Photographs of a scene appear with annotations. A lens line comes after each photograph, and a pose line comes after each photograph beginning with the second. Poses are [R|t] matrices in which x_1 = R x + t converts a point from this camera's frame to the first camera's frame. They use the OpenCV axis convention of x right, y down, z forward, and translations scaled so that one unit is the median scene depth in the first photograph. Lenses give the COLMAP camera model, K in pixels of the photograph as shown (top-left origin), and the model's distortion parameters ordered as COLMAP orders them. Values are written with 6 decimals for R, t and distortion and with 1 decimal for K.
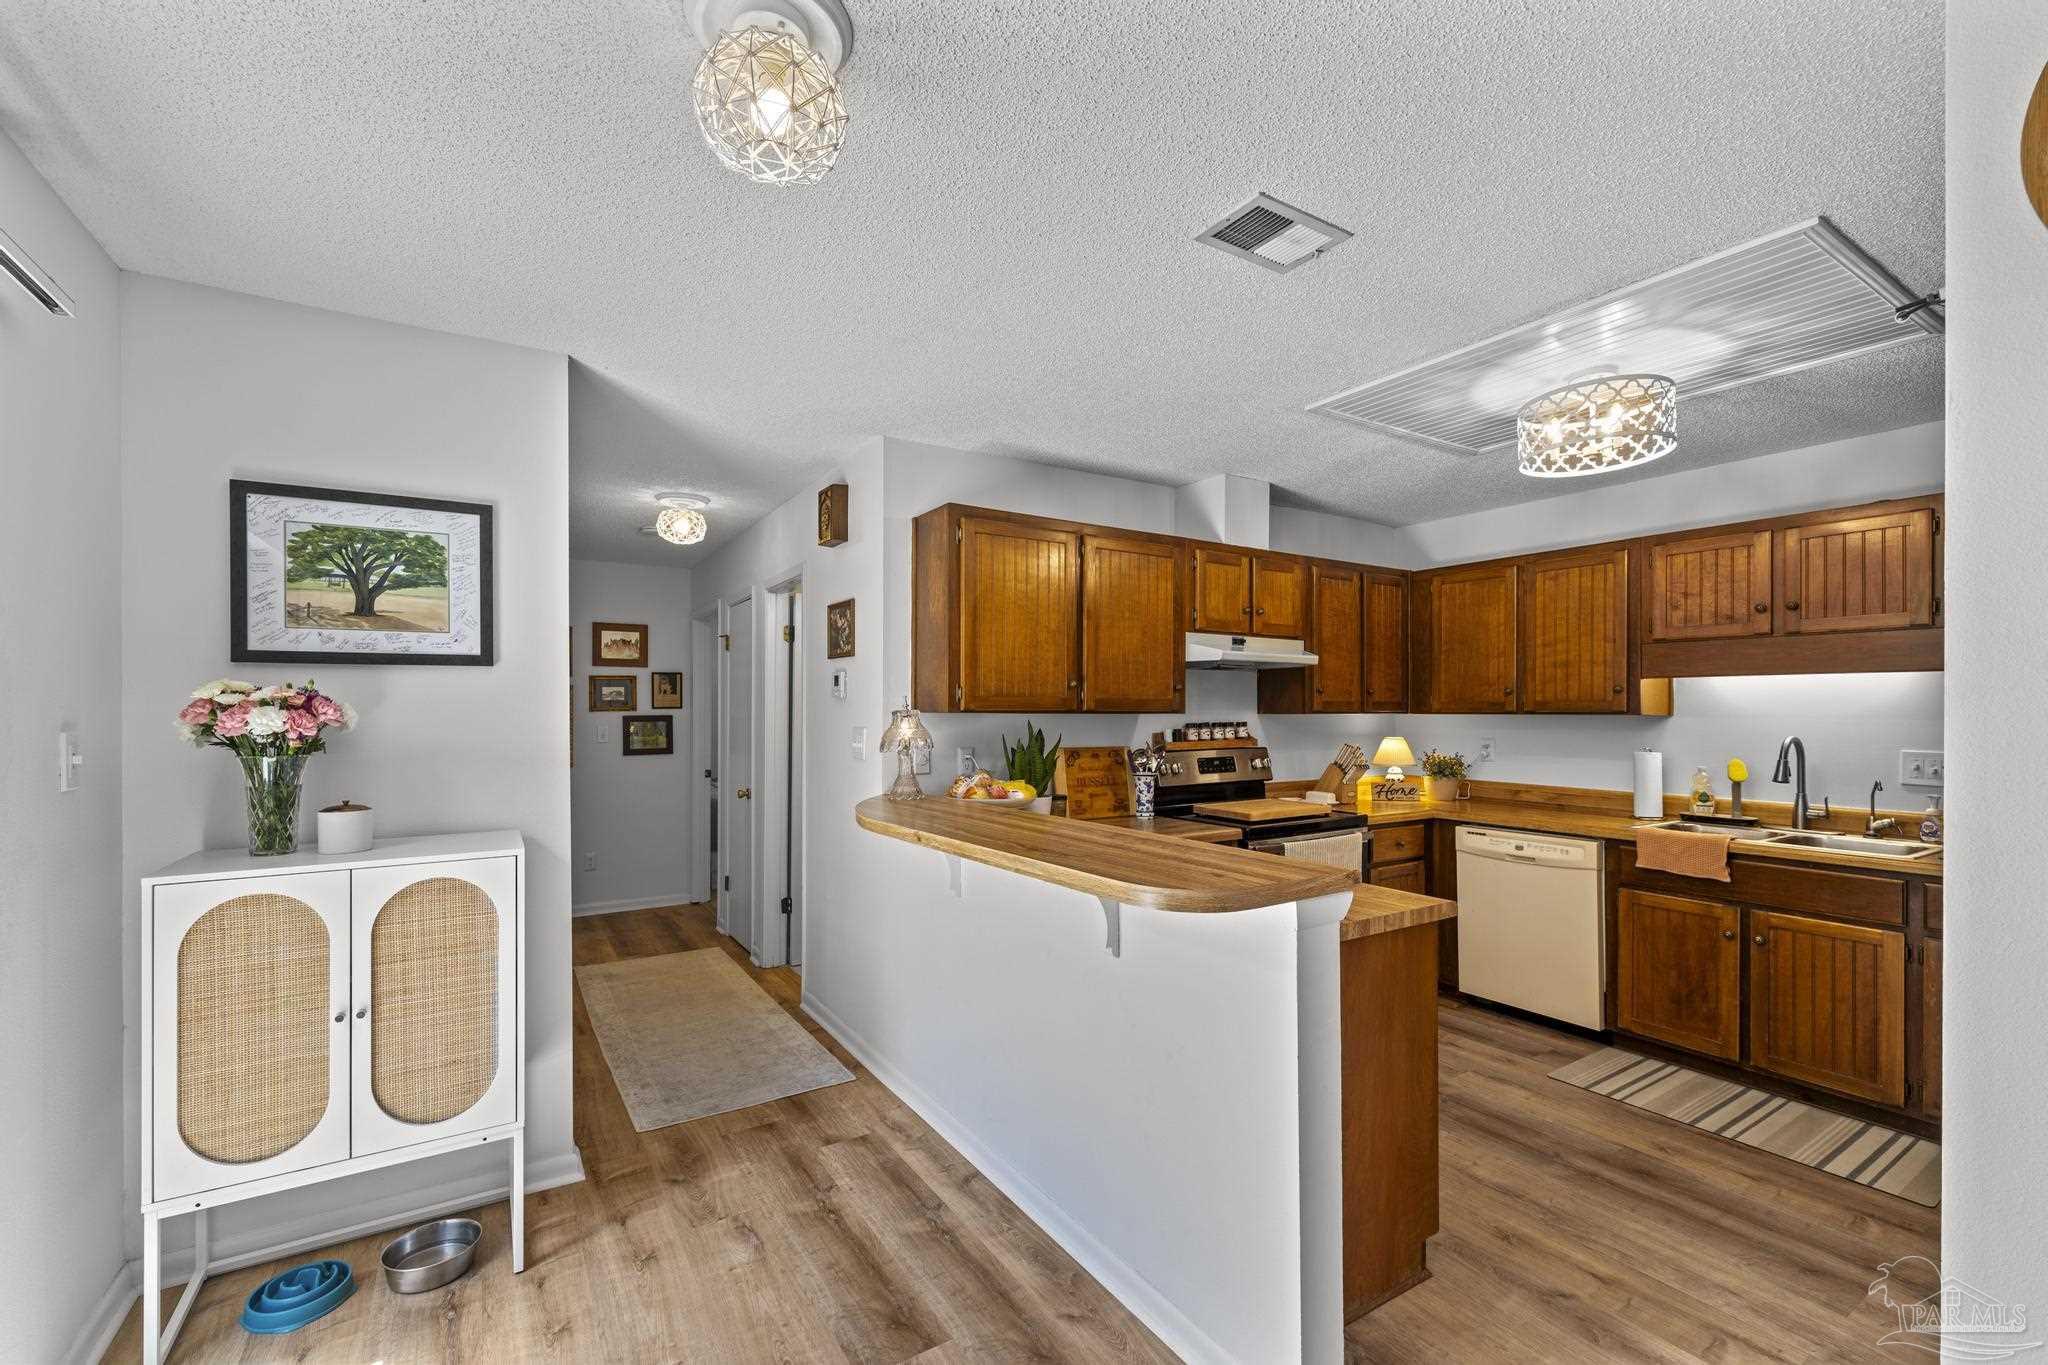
lens RADIAL K [[862.9, 0, 1015.3], [0, 862.9, 701.4], [0, 0, 1]] dist [-0.000270, 0.001298]
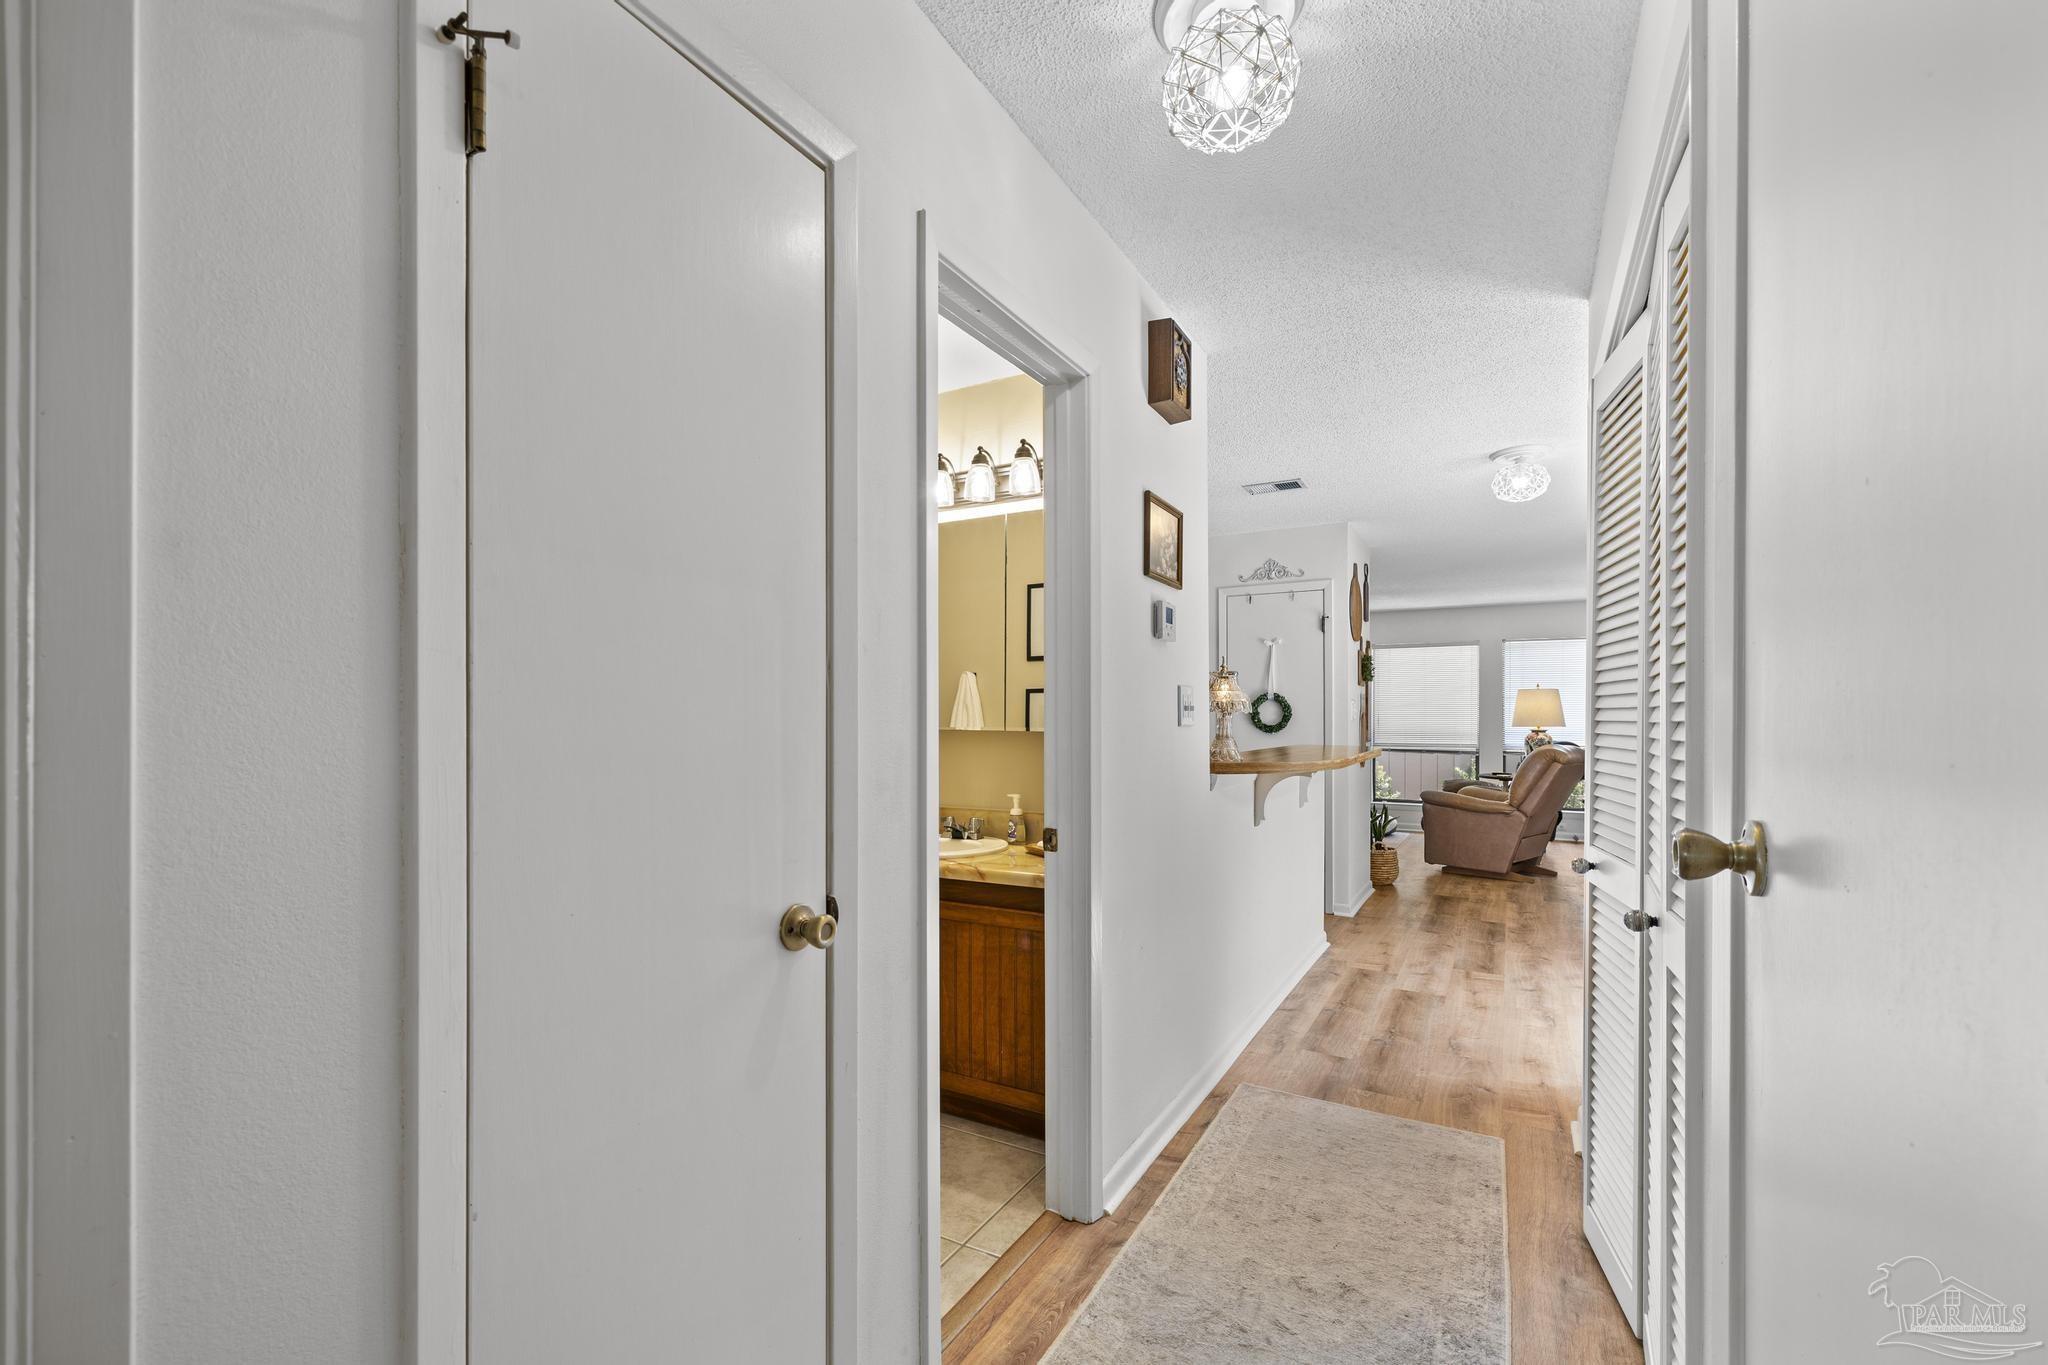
lens RADIAL K [[862.9, 0, 1010.7], [0, 862.9, 719.1], [0, 0, 1]] dist [-0.000270, 0.001298]
pose [[-0.470622, 0.000096, 0.882335, -0.832432], [-0.009957, 0.999936, -0.005420, 0.066154], [-0.882279, -0.011336, -0.470591, 1.584635]]
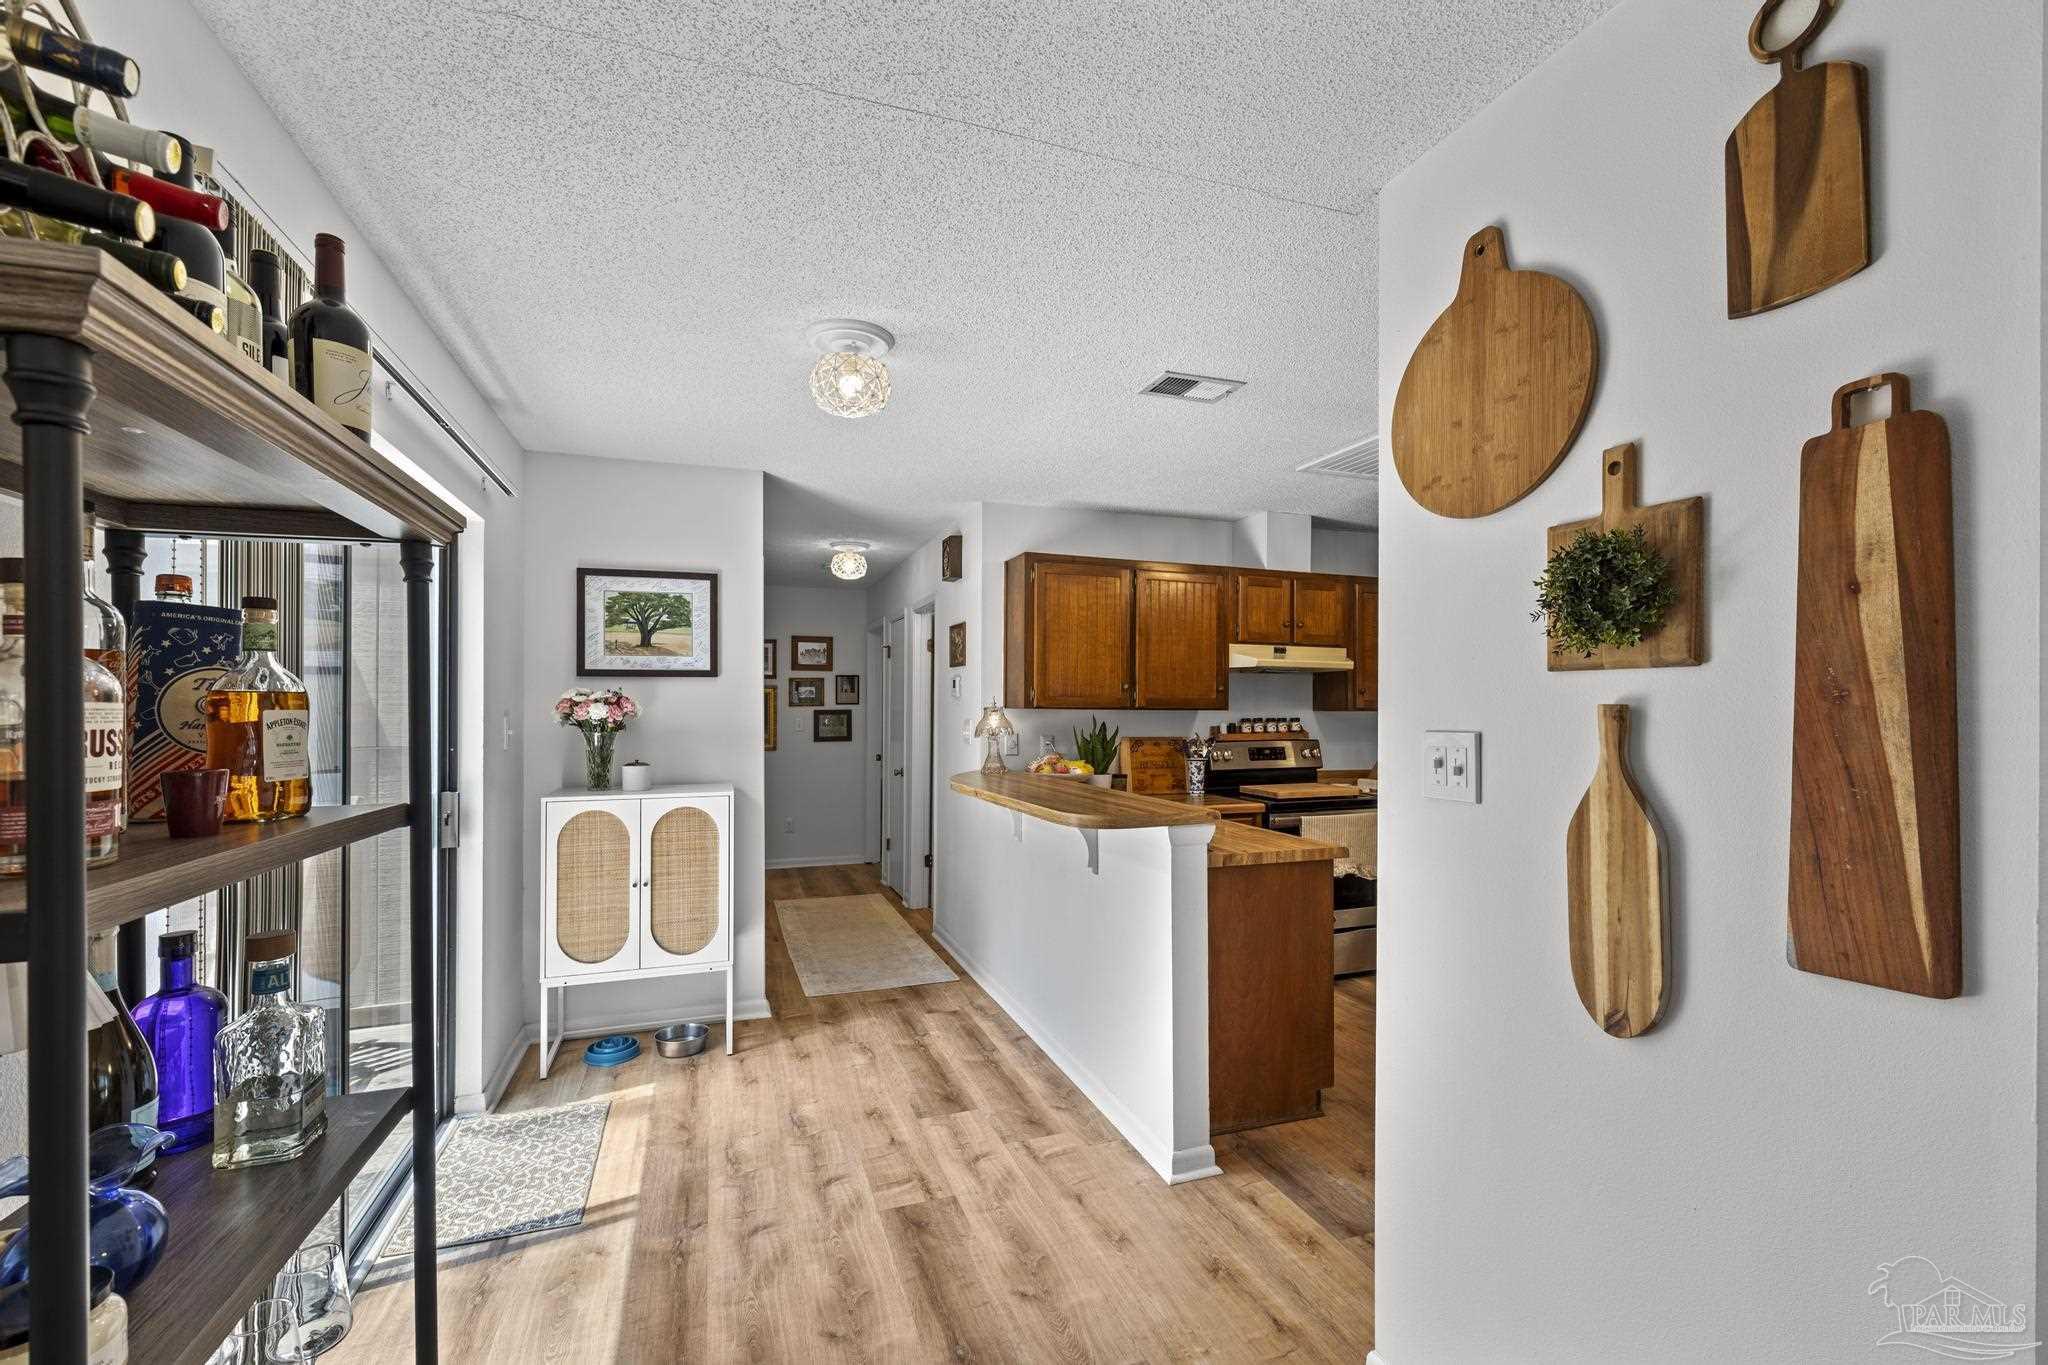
lens RADIAL K [[862.9, 0, 1013.0], [0, 862.9, 693.5], [0, 0, 1]] dist [-0.000270, 0.001298]
pose [[0.975730, 0.001344, -0.218975, 0.186102], [-0.002409, 0.999987, -0.004594, -0.003795], [0.218966, 0.005010, 0.975720, -0.291842]]
